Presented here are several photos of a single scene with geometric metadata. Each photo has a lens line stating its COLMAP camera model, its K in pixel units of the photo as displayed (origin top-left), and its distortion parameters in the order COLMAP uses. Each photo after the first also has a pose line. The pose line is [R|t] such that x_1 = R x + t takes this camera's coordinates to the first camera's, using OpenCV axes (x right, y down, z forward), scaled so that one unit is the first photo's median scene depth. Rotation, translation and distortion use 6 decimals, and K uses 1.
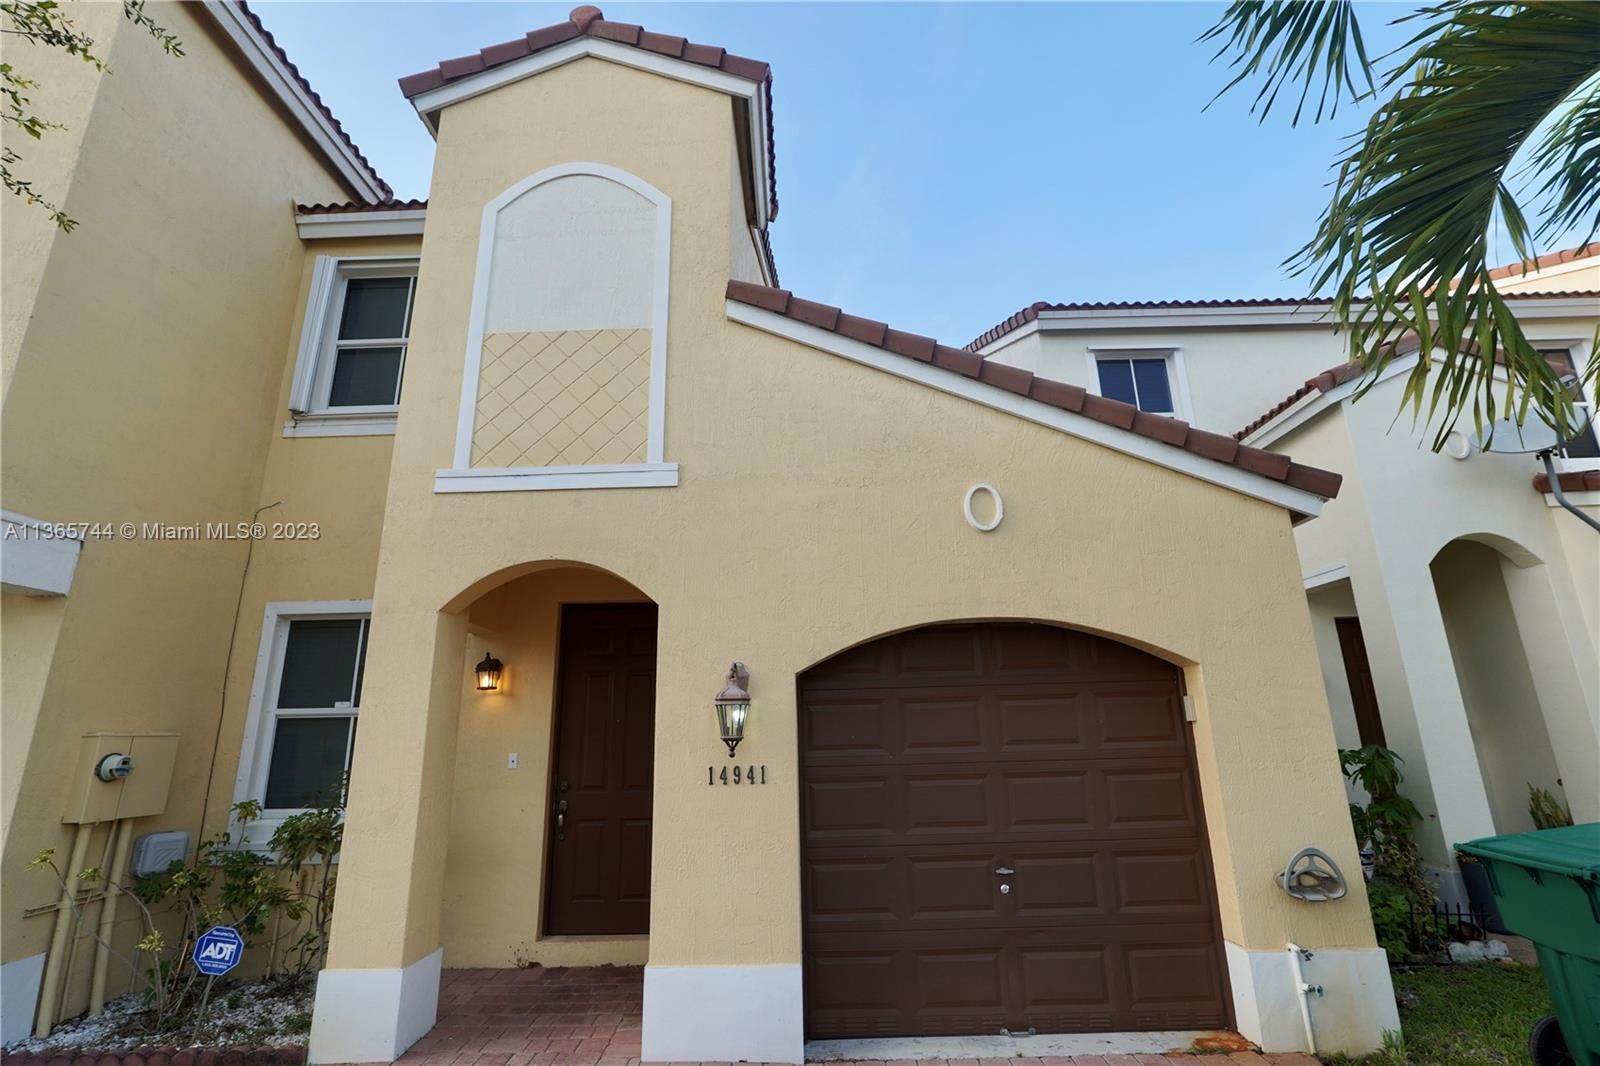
lens RADIAL K [[744.2, 0, 800.0], [0, 744.2, 533.0], [0, 0, 1]] dist [-0.027916, 0.016382]
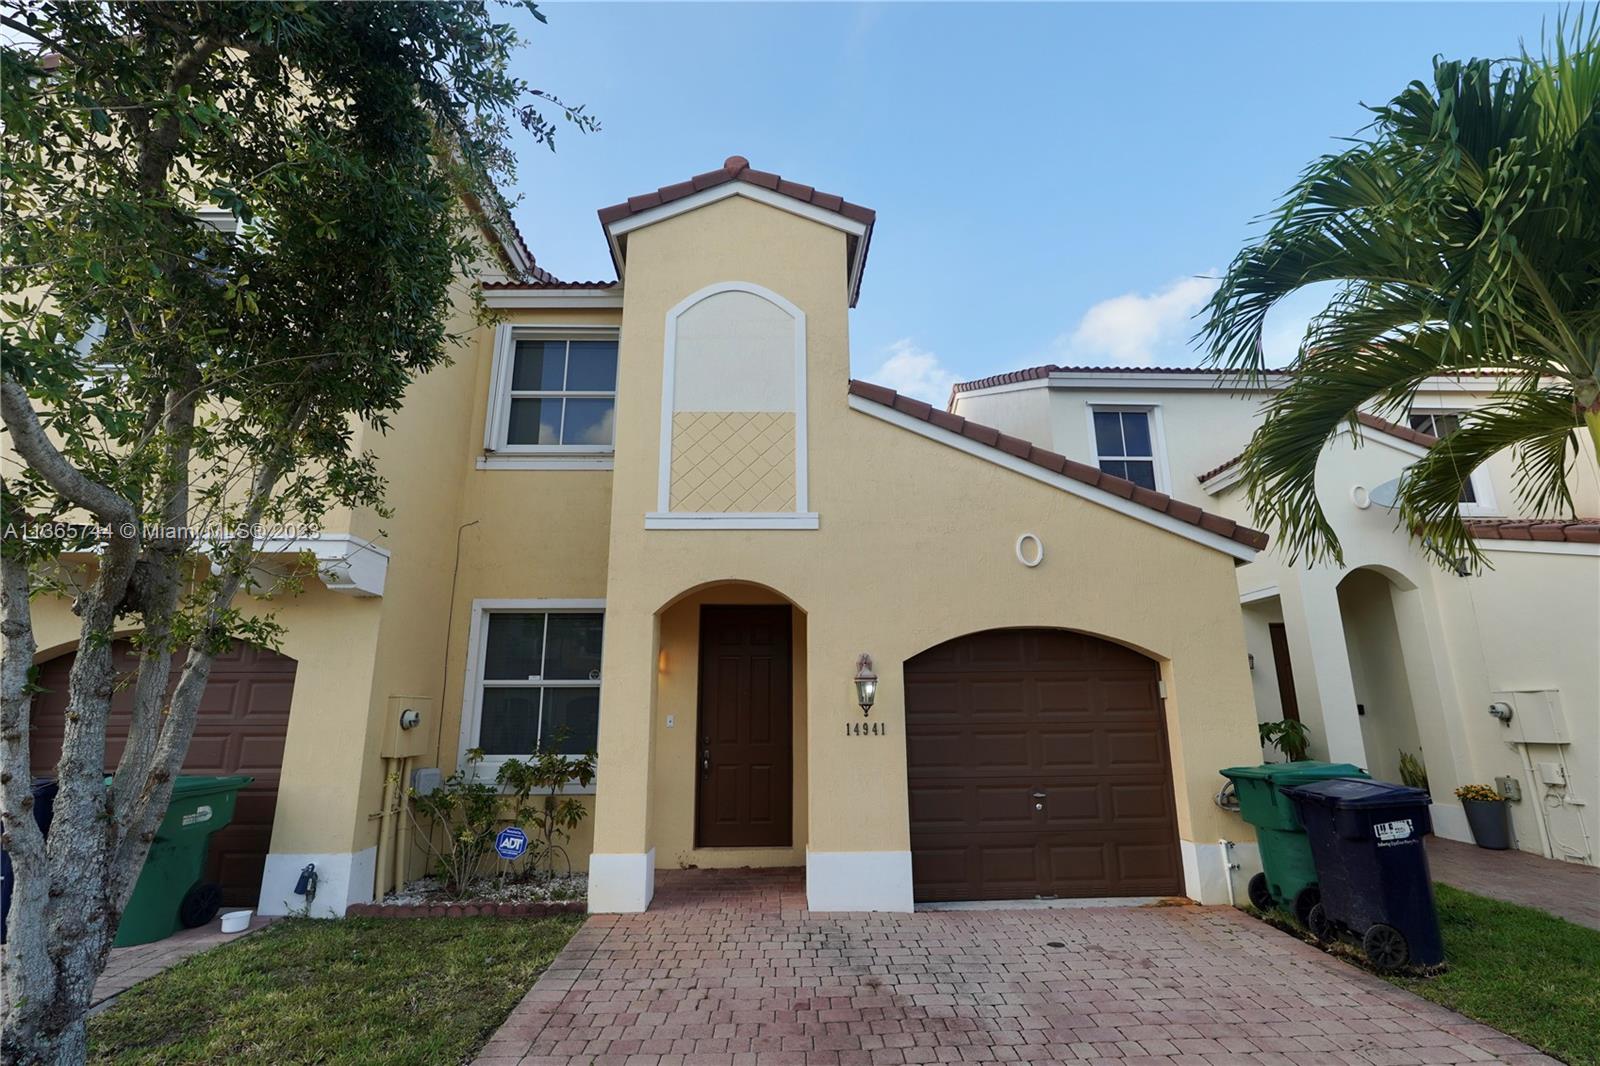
lens RADIAL K [[744.2, 0, 800.0], [0, 744.2, 533.0], [0, 0, 1]] dist [-0.027916, 0.016382]
pose [[0.998738, 0.025295, 0.043381, -0.259977], [-0.026435, 0.999315, 0.025917, -0.091258], [-0.042696, -0.027031, 0.998722, -0.422544]]
